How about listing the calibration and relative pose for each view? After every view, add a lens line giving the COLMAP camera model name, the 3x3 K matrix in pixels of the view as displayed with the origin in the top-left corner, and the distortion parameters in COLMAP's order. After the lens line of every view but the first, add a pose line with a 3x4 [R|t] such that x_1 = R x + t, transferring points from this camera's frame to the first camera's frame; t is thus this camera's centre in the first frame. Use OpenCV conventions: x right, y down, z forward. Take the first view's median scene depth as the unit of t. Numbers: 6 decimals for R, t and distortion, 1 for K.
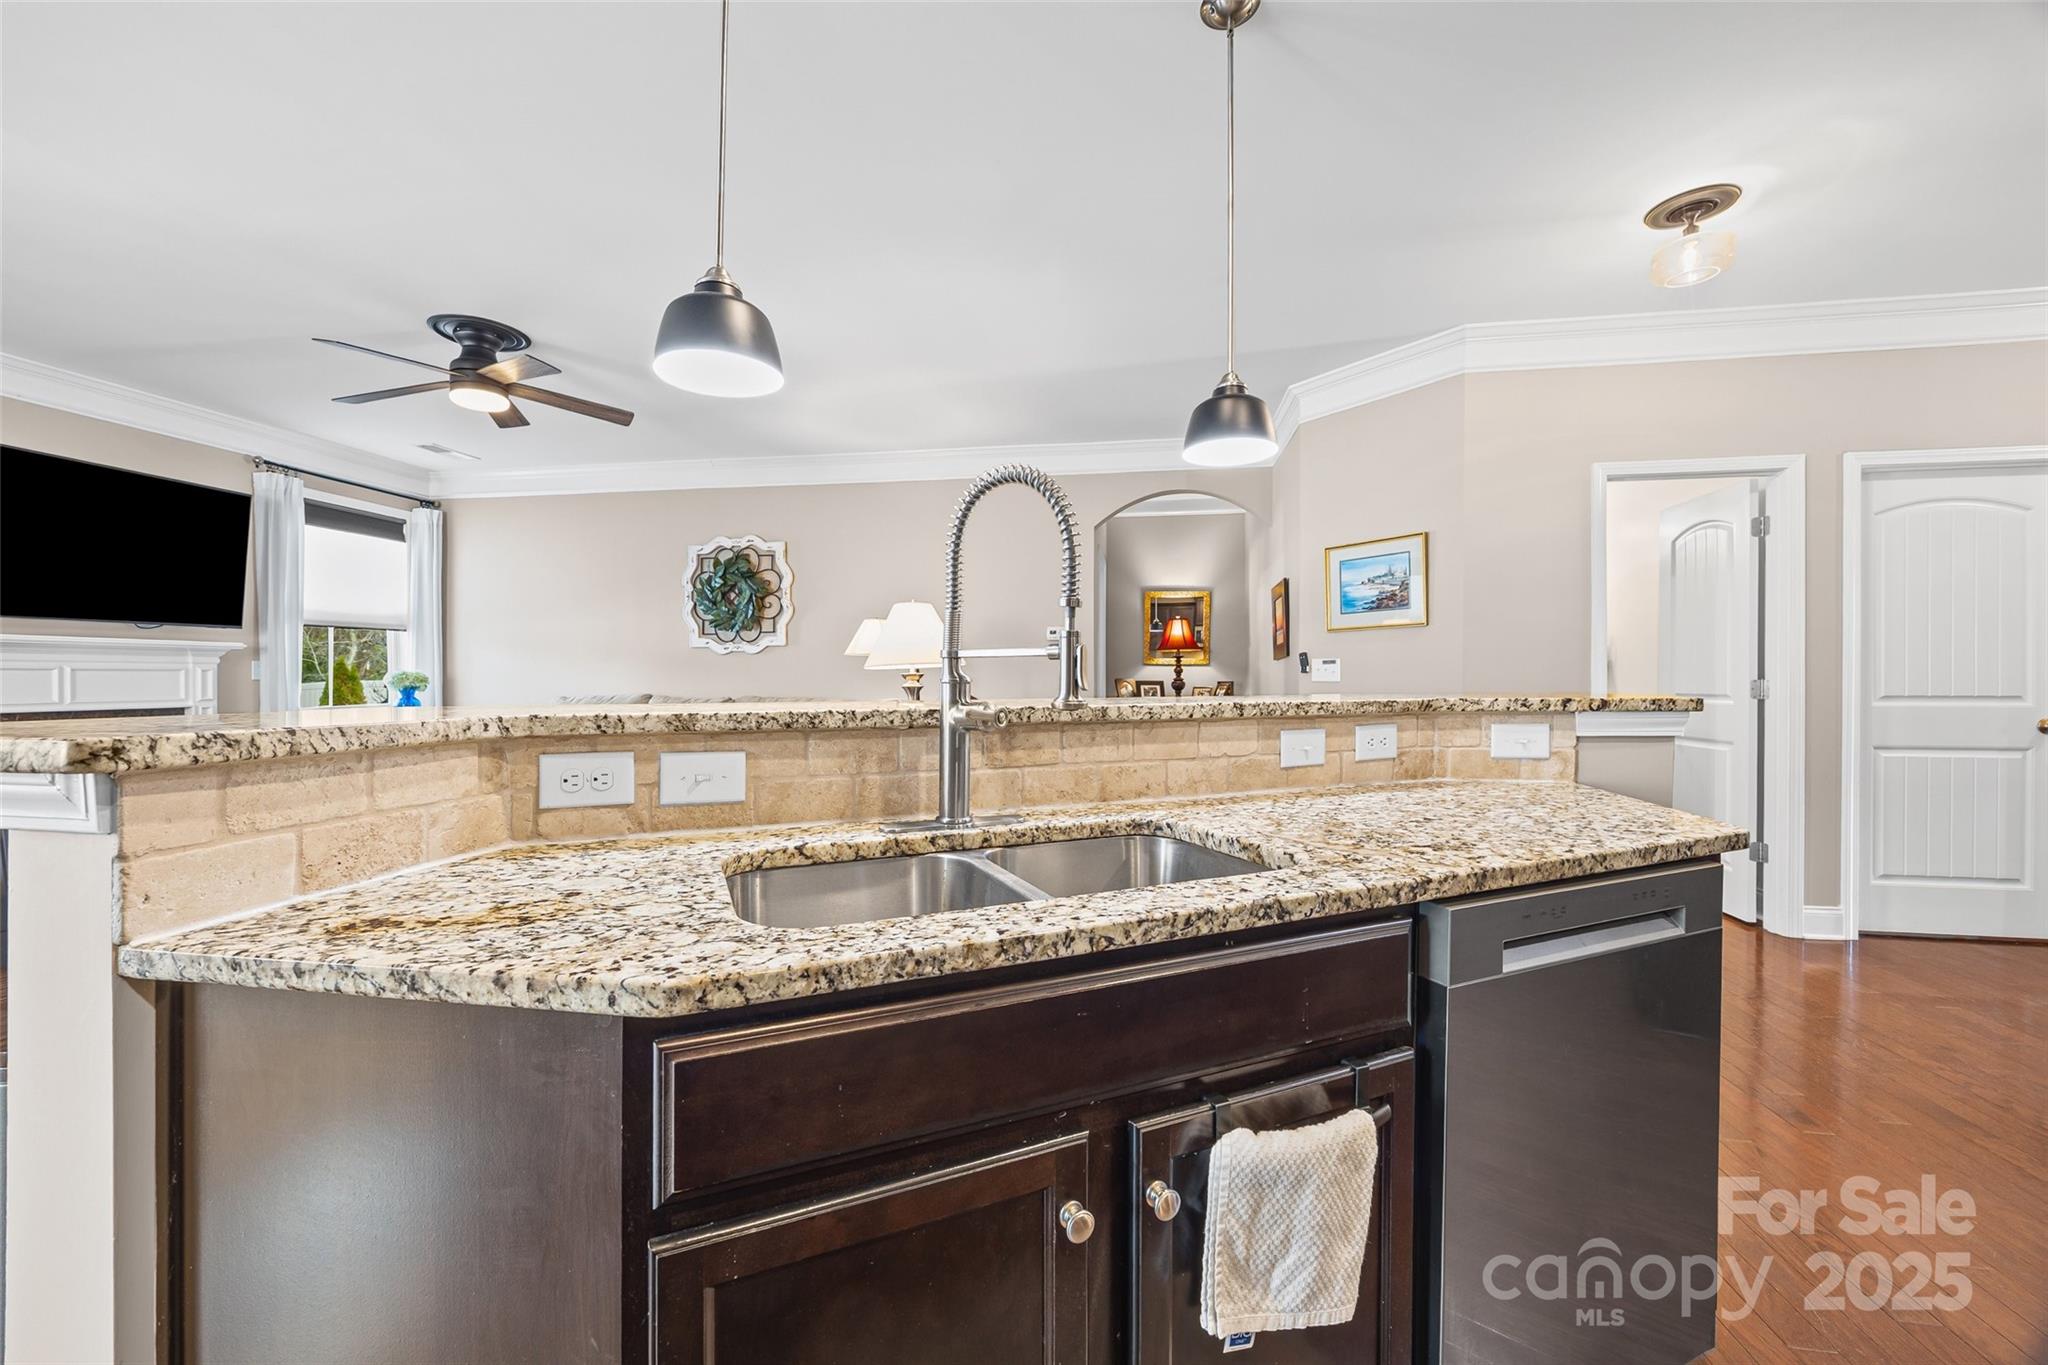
lens RADIAL K [[821.6, 0, 1013.7], [0, 821.6, 678.1], [0, 0, 1]] dist [0.001191, -0.000325]
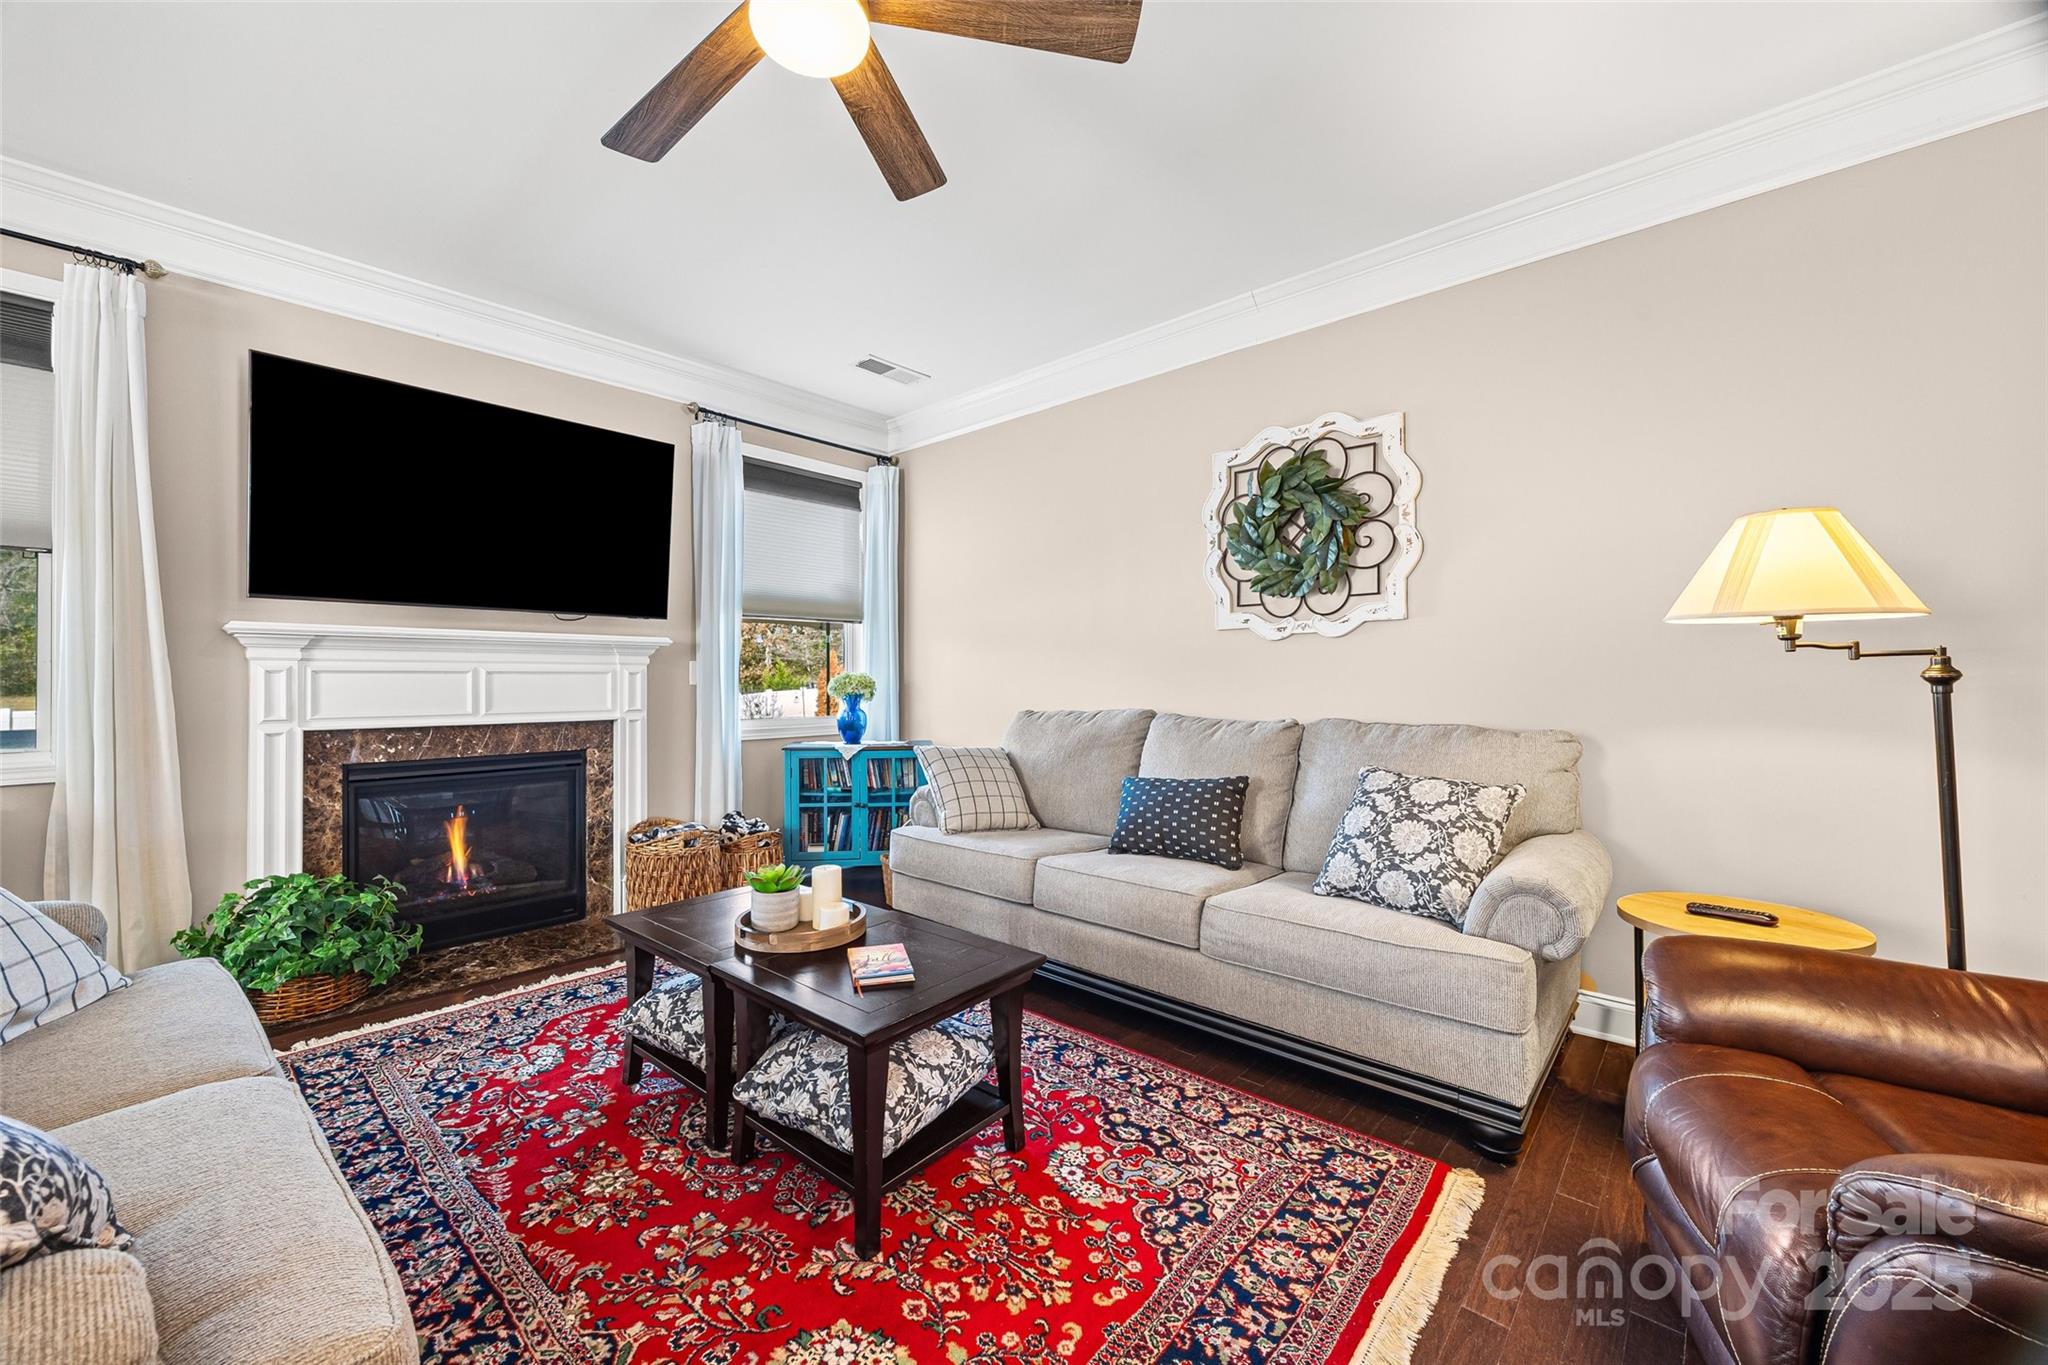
lens RADIAL K [[804.6, 0, 1021.4], [0, 804.6, 675.8], [0, 0, 1]] dist [-0.001859, -0.000002]
pose [[0.849679, -0.003797, -0.527287, -0.216725], [0.000861, 0.999983, -0.005812, -0.001802], [0.527300, 0.004484, 0.849667, 0.457479]]
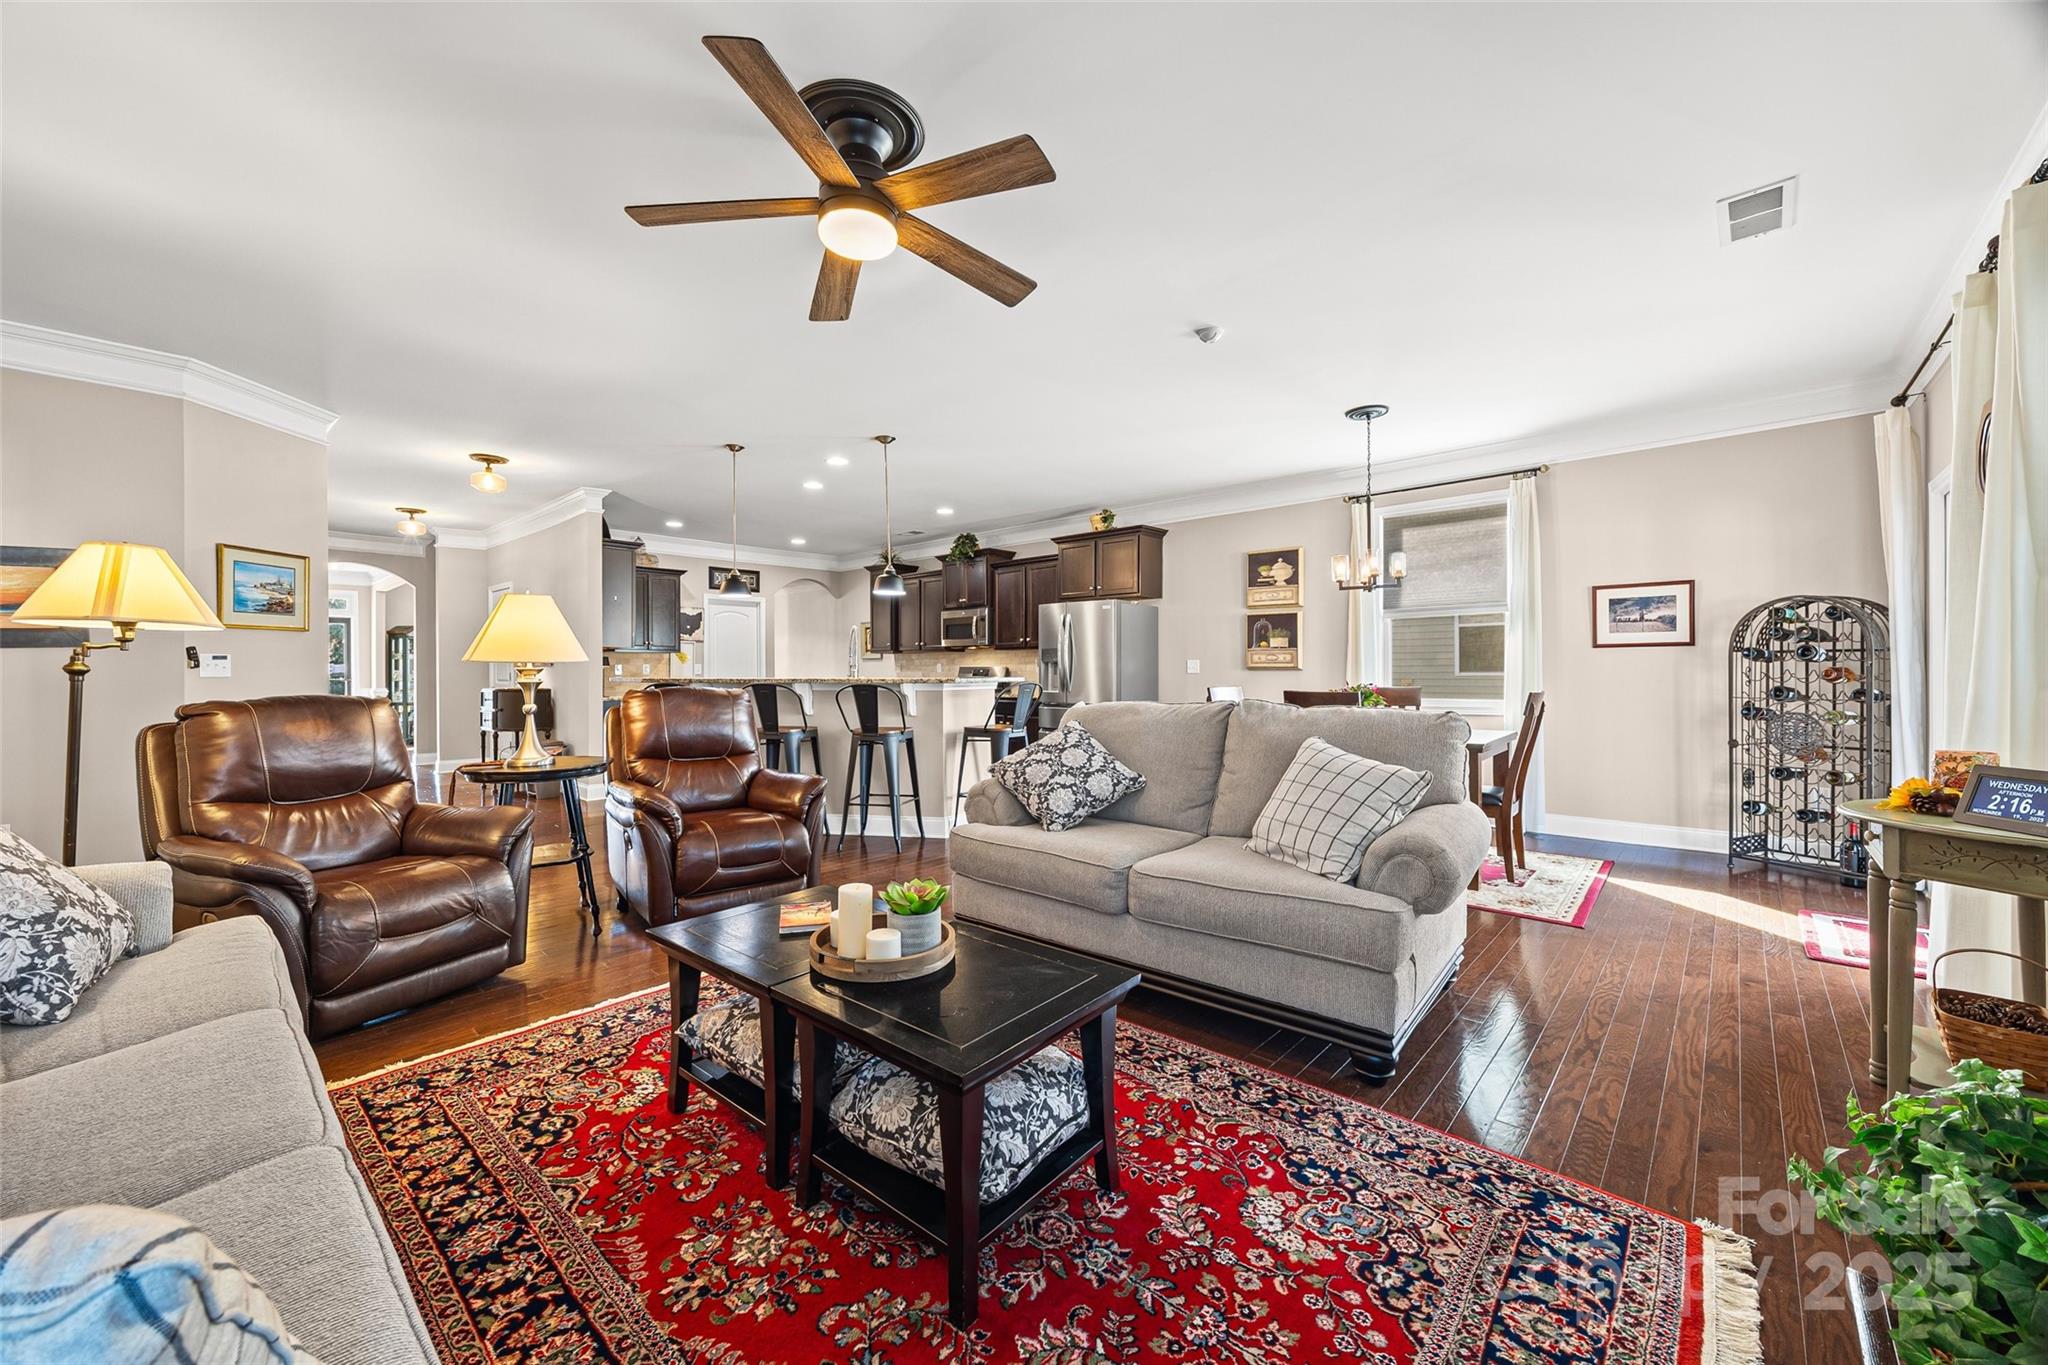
lens RADIAL K [[821.6, 0, 1020.7], [0, 821.6, 672.8], [0, 0, 1]] dist [0.001191, -0.000325]
pose [[-0.844915, -0.000182, 0.534901, -0.709217], [0.000875, 0.999998, 0.001721, -0.001200], [-0.534901, 0.001922, -0.844913, 0.956562]]
